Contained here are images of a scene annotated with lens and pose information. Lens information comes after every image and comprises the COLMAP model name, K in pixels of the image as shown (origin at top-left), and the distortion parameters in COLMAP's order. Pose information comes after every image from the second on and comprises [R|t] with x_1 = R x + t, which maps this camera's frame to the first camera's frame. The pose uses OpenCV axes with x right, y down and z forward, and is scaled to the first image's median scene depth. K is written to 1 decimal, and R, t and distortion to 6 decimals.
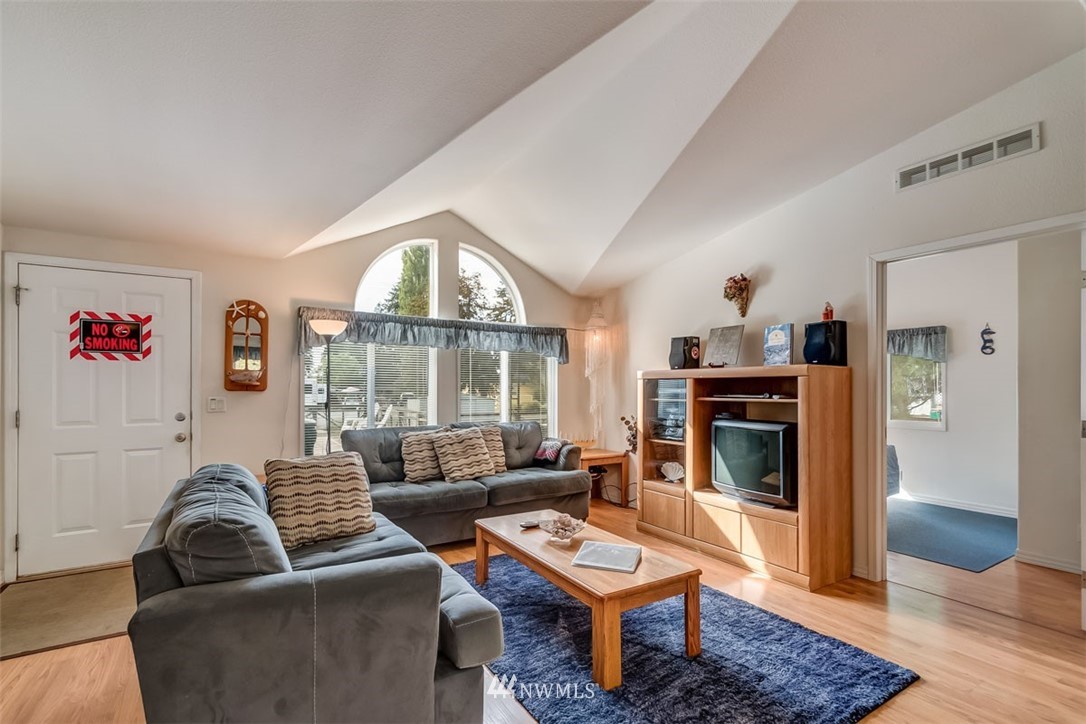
lens RADIAL K [[484.6, 0, 531.5], [0, 484.6, 384.5], [0, 0, 1]] dist [0.003536, -0.000114]
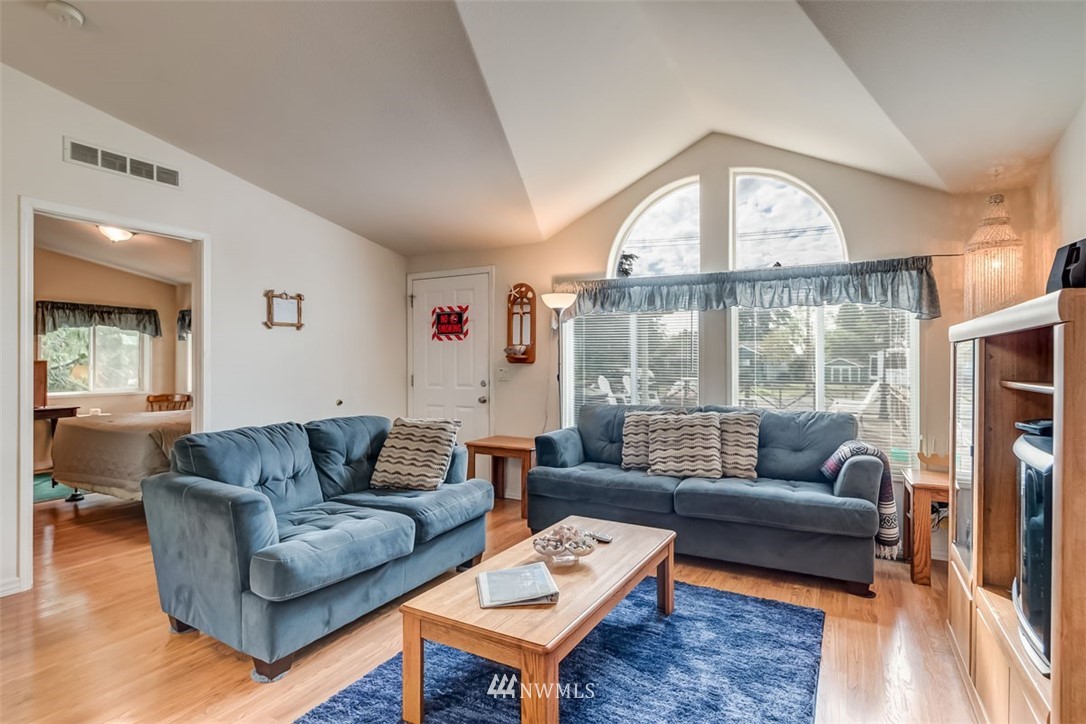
lens RADIAL K [[558.8, 0, 543.7], [0, 558.8, 360.3], [0, 0, 1]] dist [-0.018719, -0.000361]
pose [[0.498899, -0.002931, -0.866655, 0.607988], [0.005489, 0.999985, -0.000222, 0.007921], [0.866643, -0.004647, 0.498907, 0.412079]]
